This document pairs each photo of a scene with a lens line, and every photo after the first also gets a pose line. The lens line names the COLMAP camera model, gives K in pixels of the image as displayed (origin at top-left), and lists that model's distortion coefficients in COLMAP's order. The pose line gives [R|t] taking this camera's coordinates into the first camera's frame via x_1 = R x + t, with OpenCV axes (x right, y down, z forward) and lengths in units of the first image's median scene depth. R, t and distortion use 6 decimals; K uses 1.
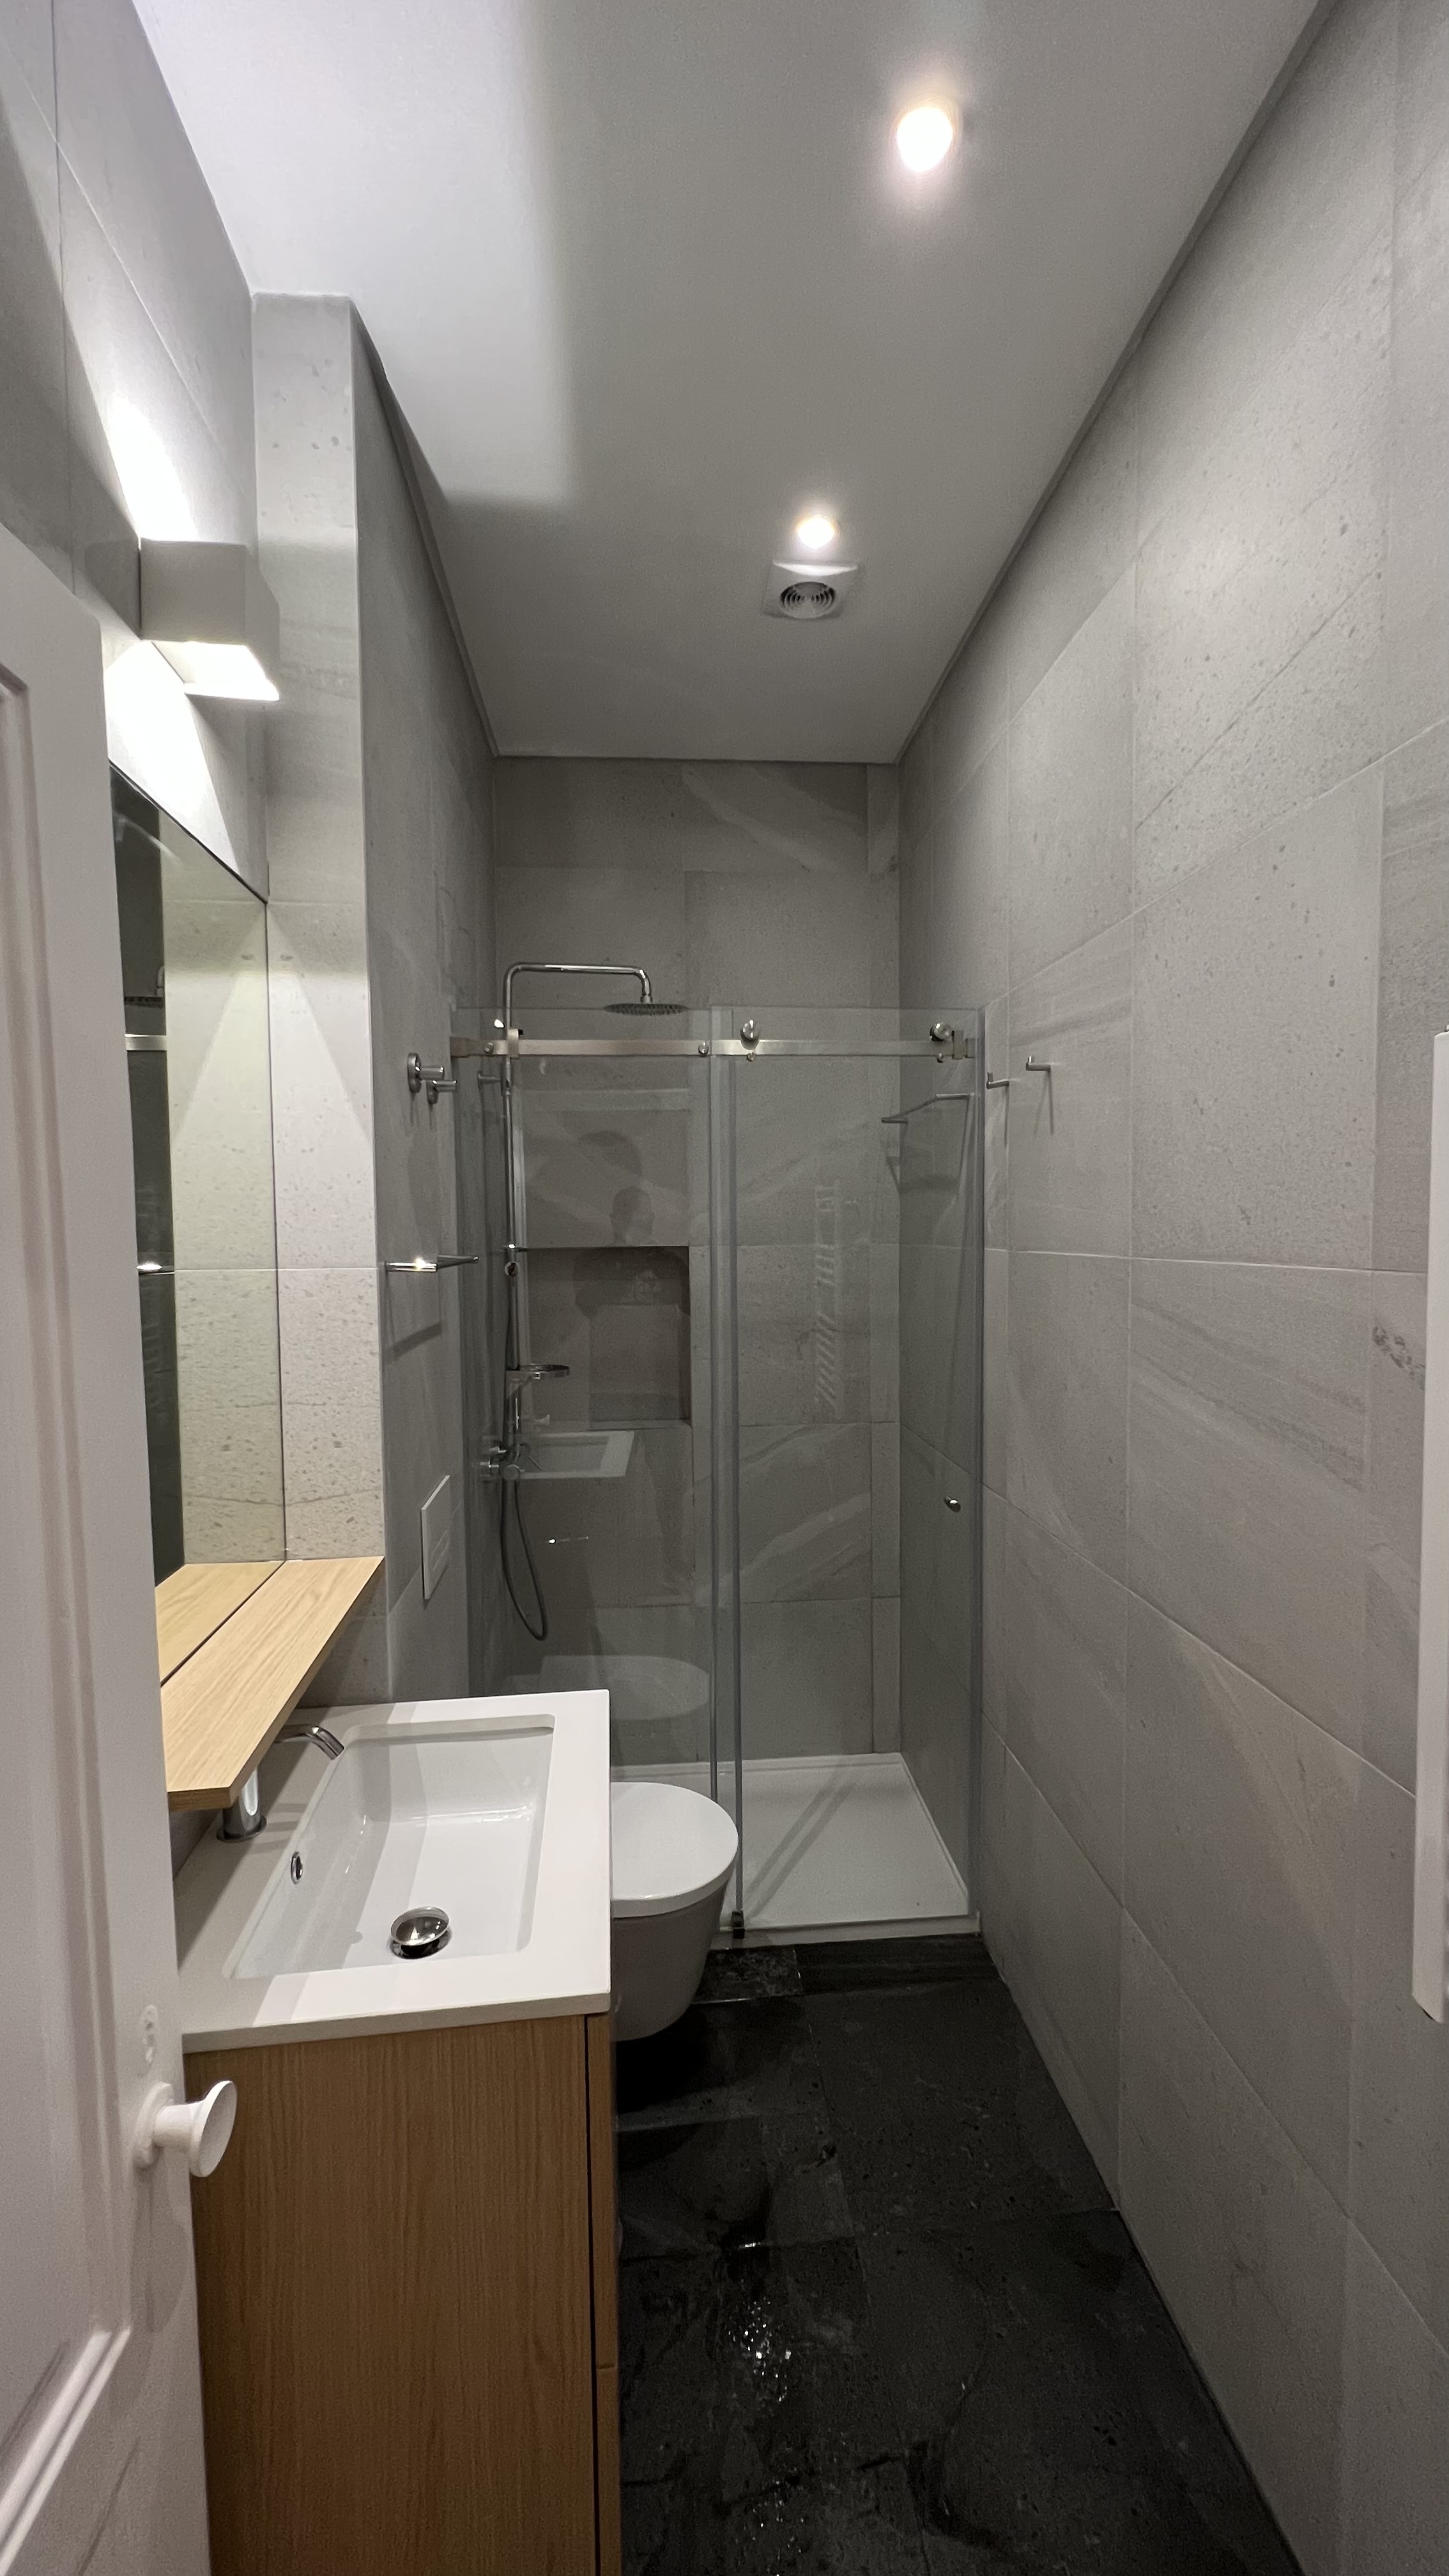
lens RADIAL K [[1034.6, 0, 728.8], [0, 1034.6, 1289.5], [0, 0, 1]] dist [-0.001739, 0.000641]
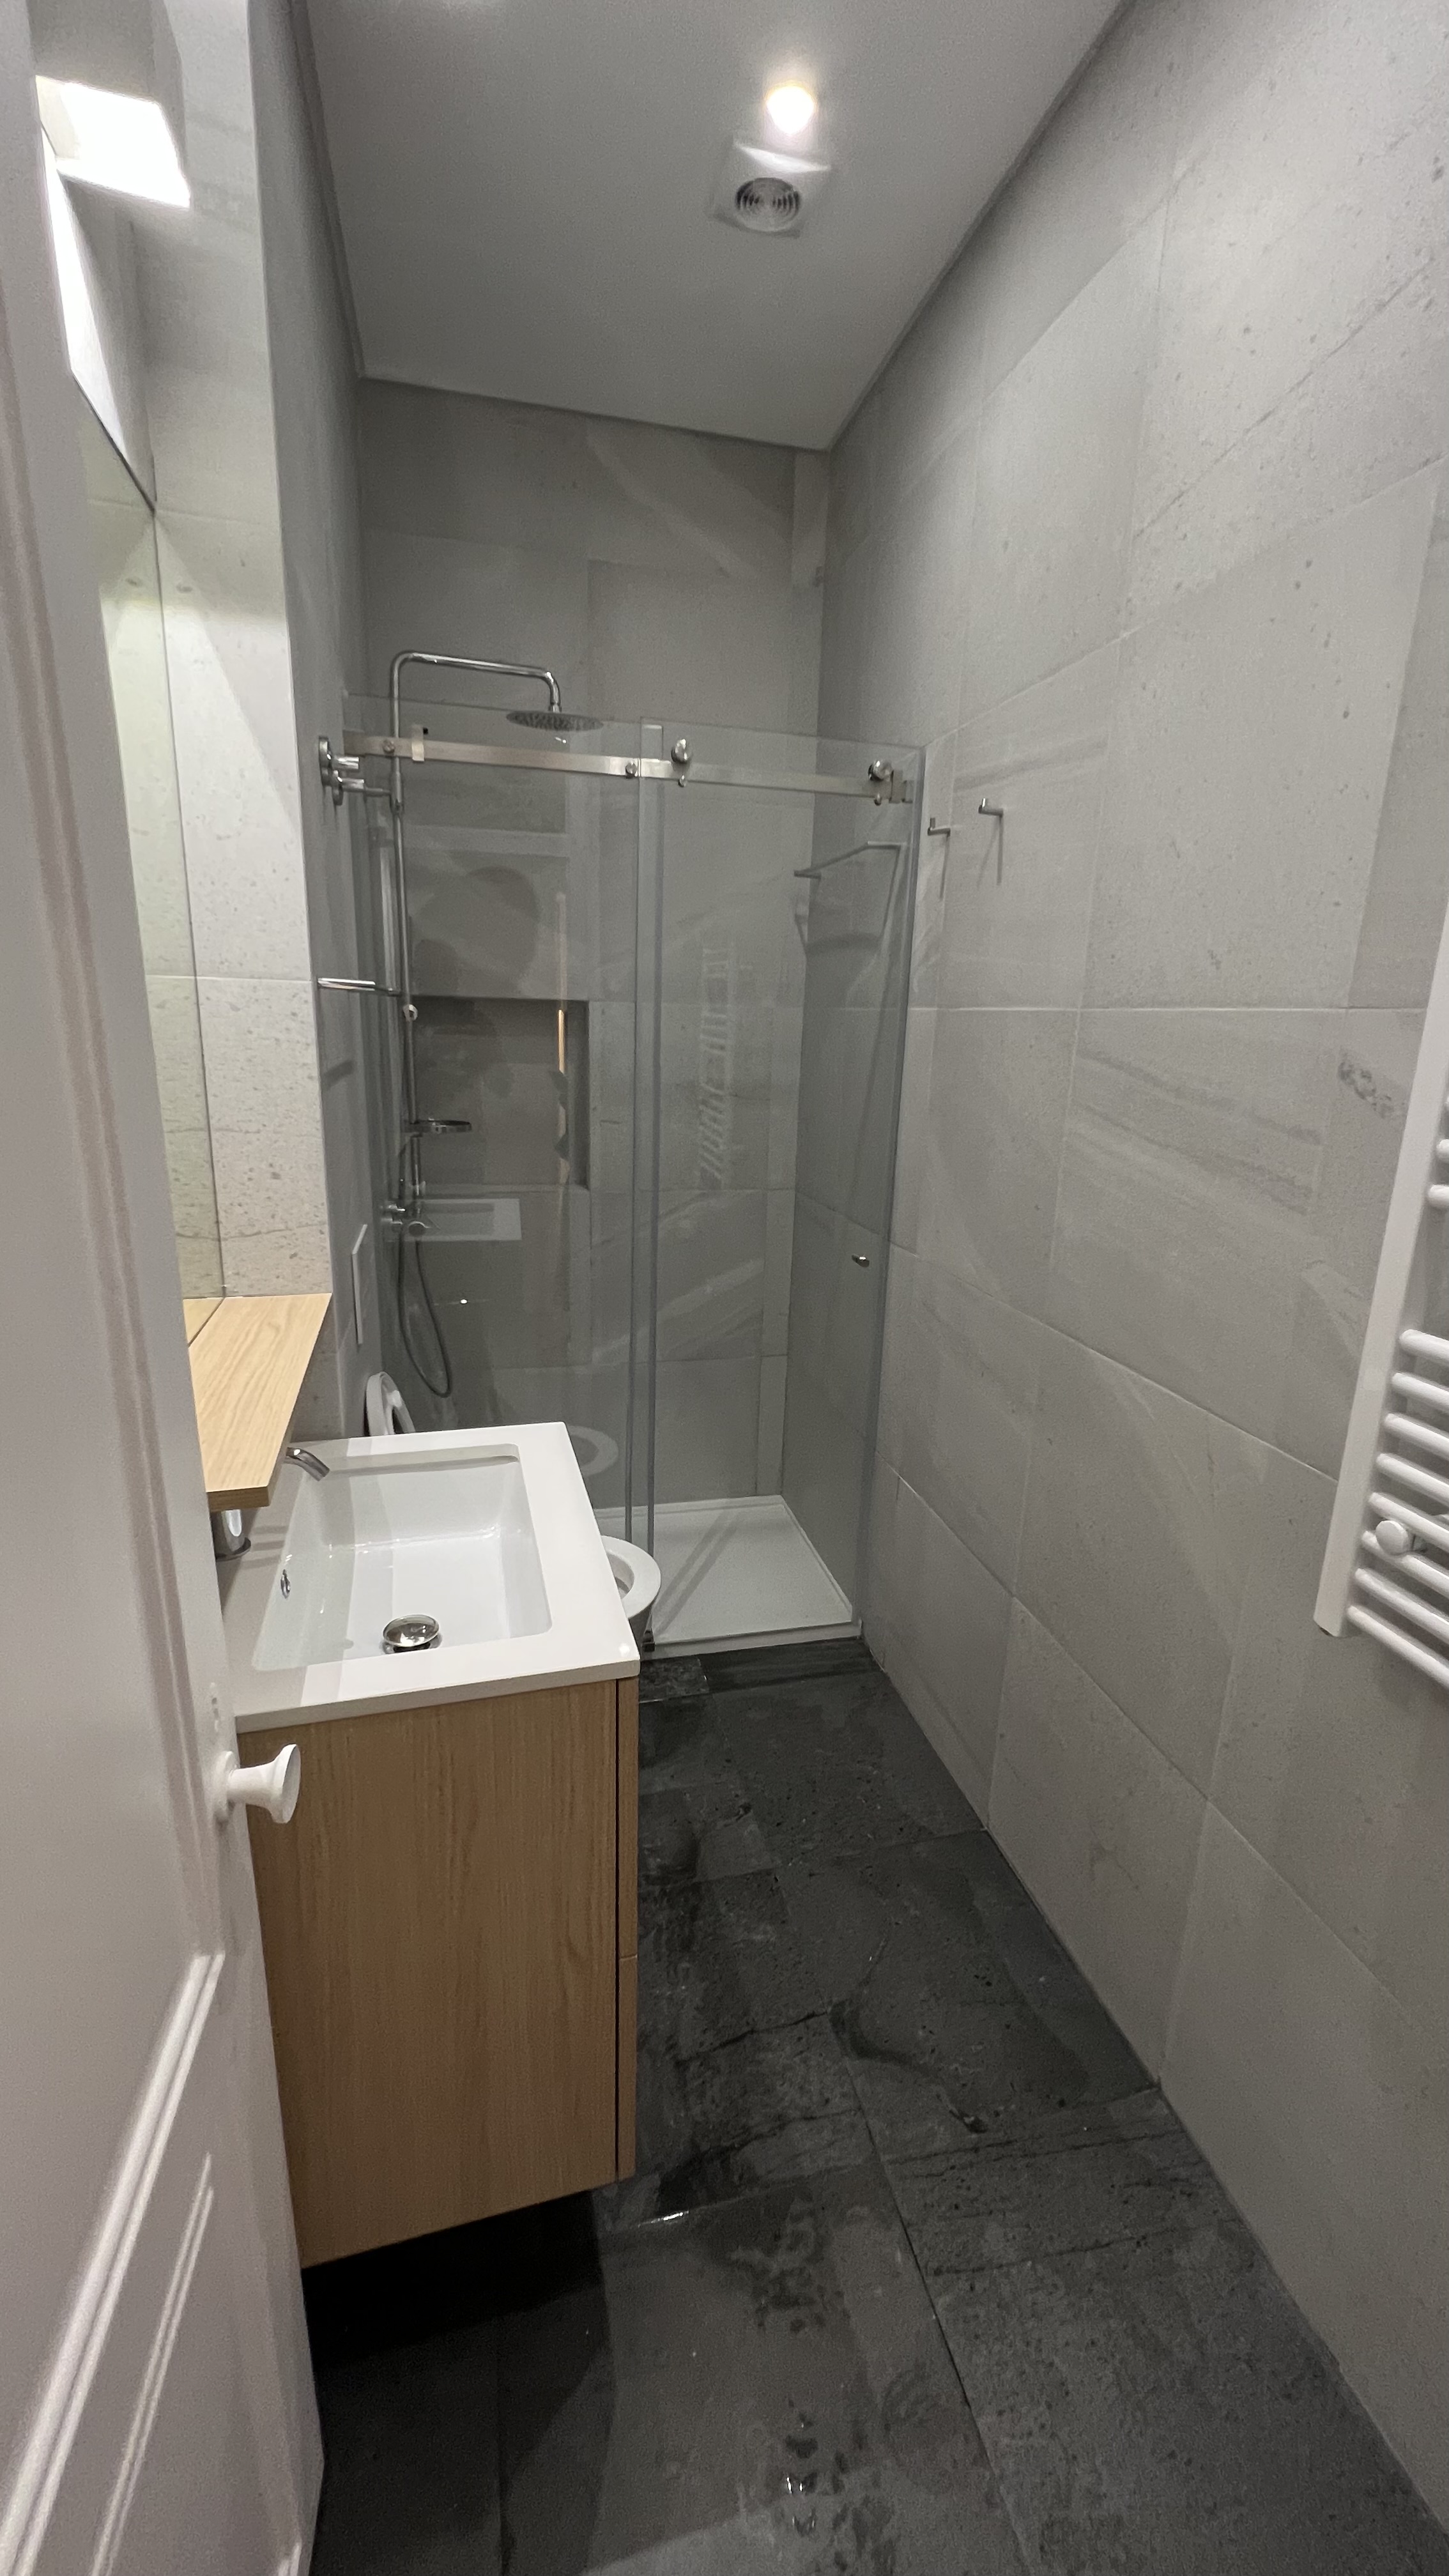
lens RADIAL K [[1034.6, 0, 730.5], [0, 1034.6, 1291.0], [0, 0, 1]] dist [-0.001739, 0.000641]
pose [[0.986704, -0.000222, 0.162527, -0.125362], [-0.032186, 0.979927, 0.196741, 0.055018], [-0.159309, -0.199357, 0.966891, 0.009954]]
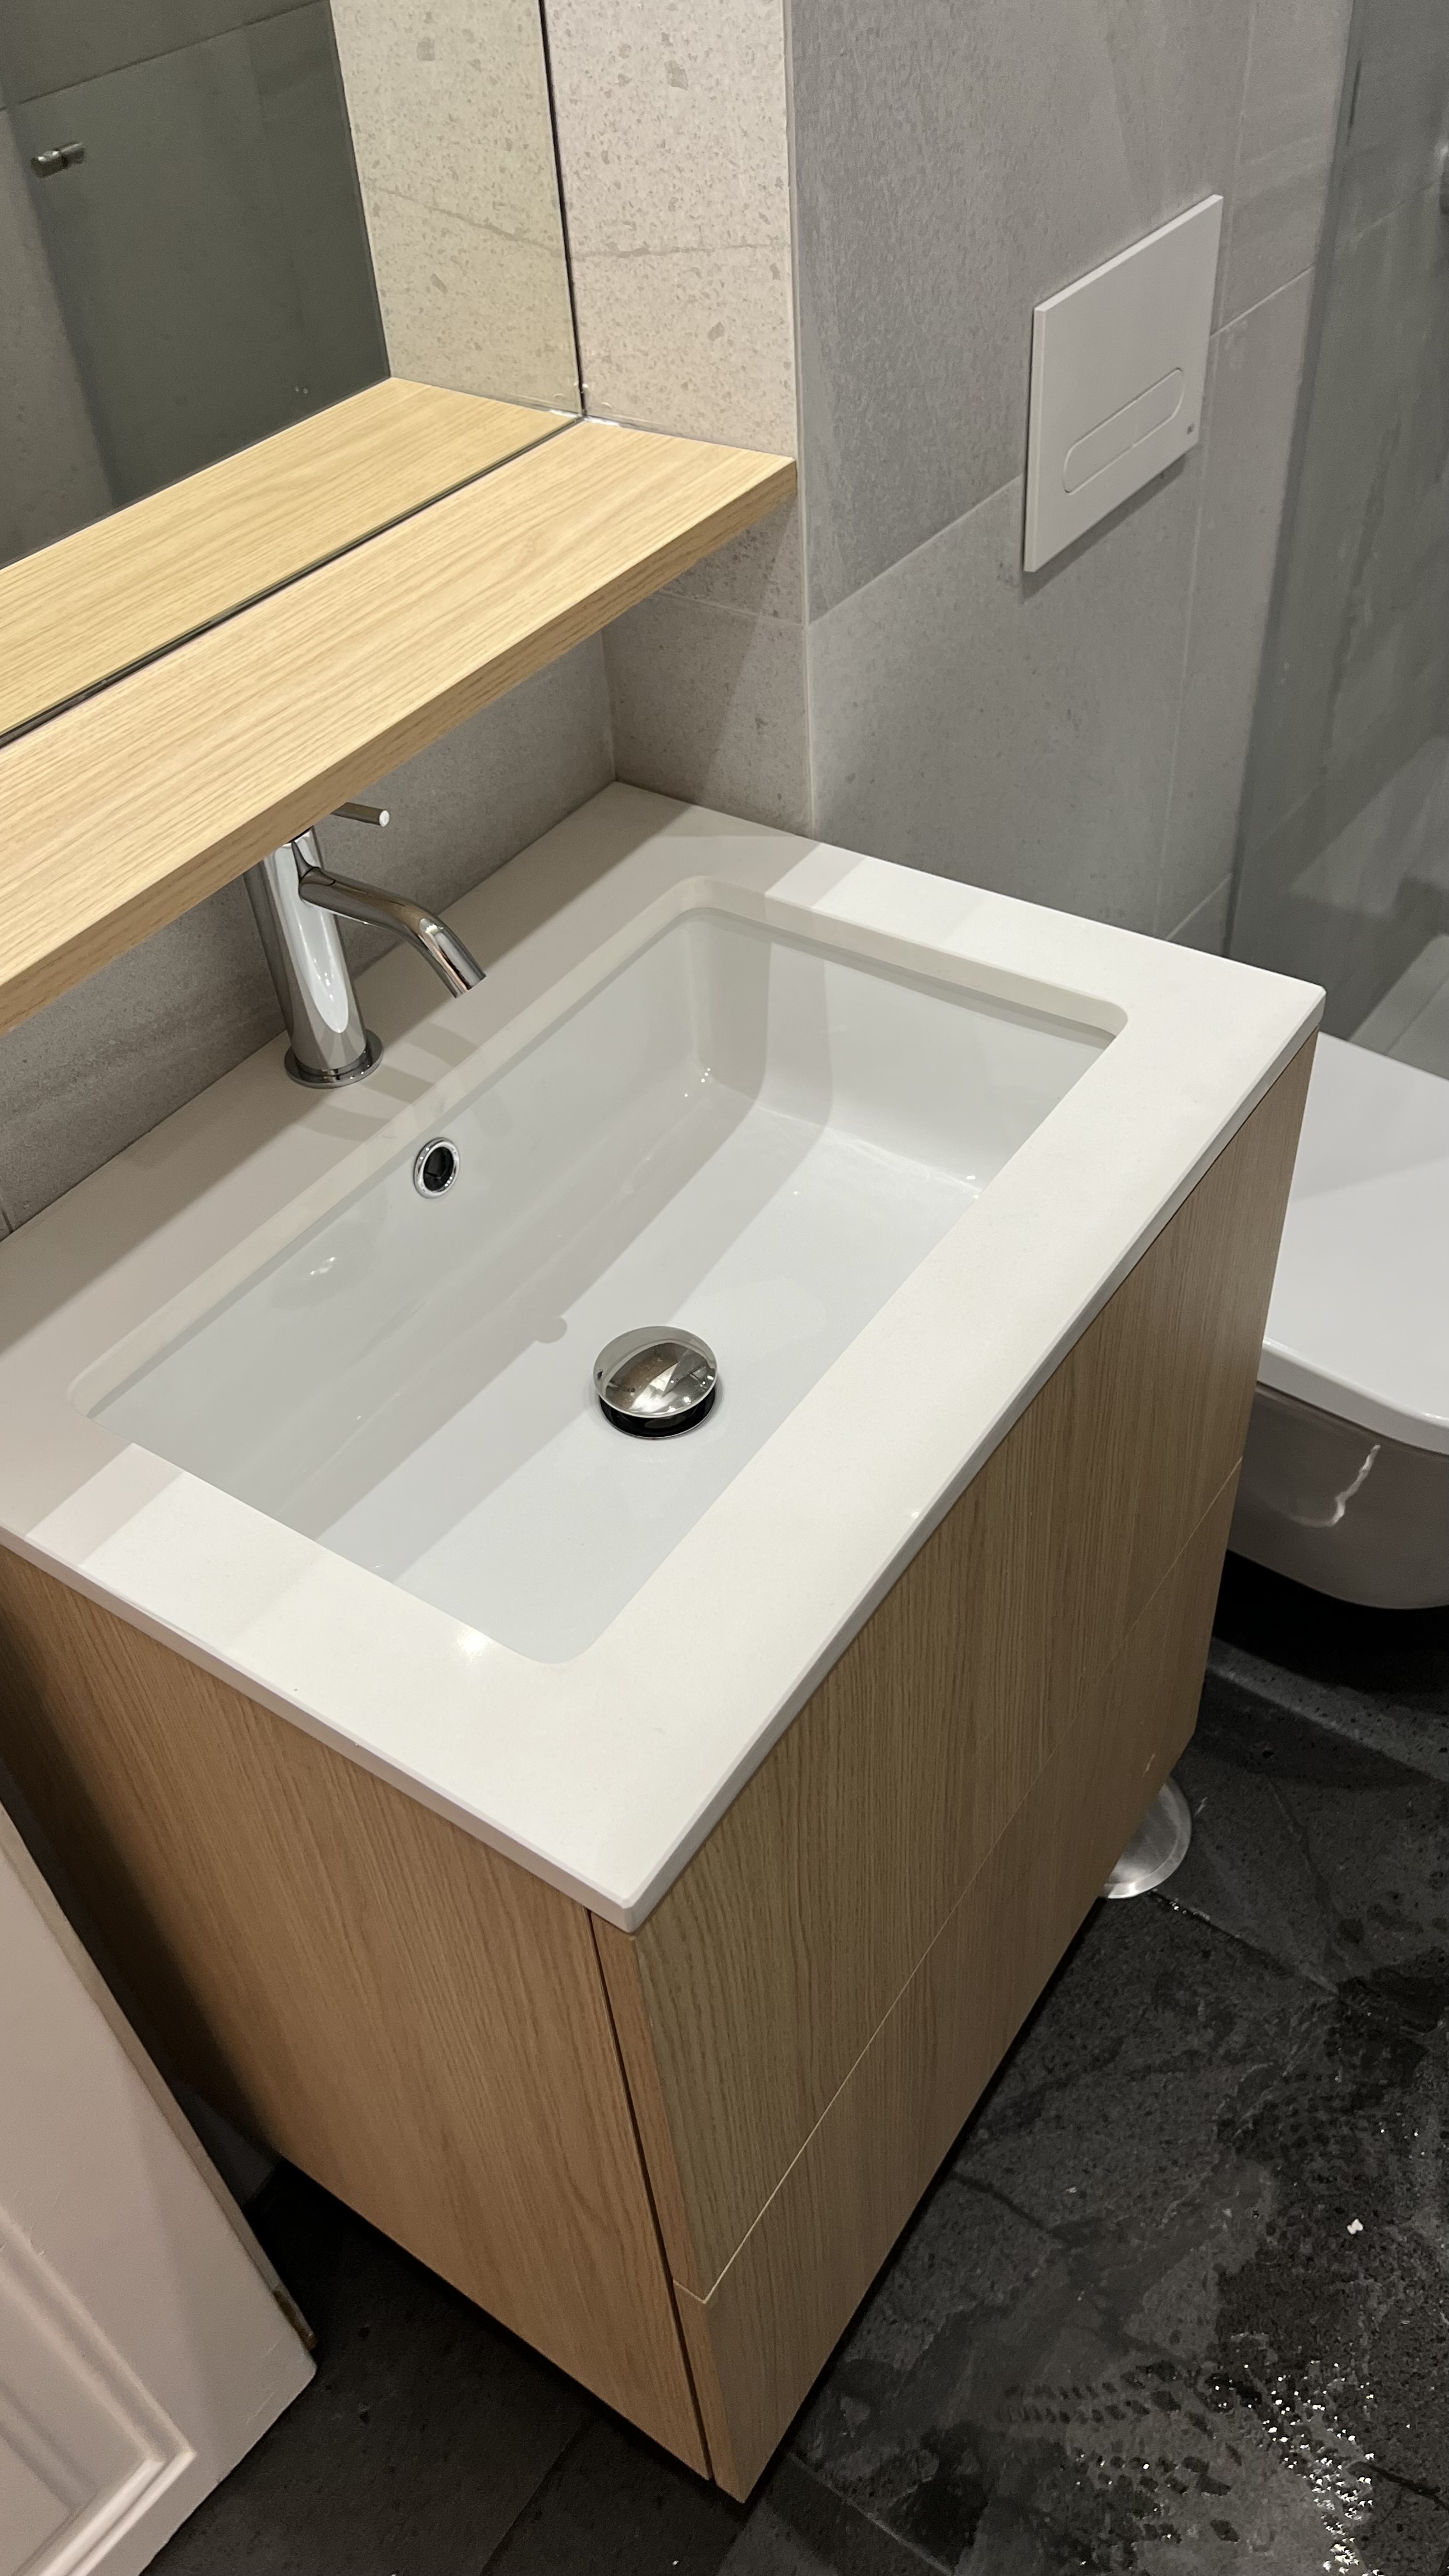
lens RADIAL K [[1946.0, 0, 721.9], [0, 1946.0, 1303.7], [0, 0, 1]] dist [0.071930, -0.089989]
pose [[0.751875, 0.429136, -0.500526, 0.111971], [0.016940, 0.746347, 0.665341, 0.025037], [0.659088, -0.508732, 0.553890, 0.469704]]
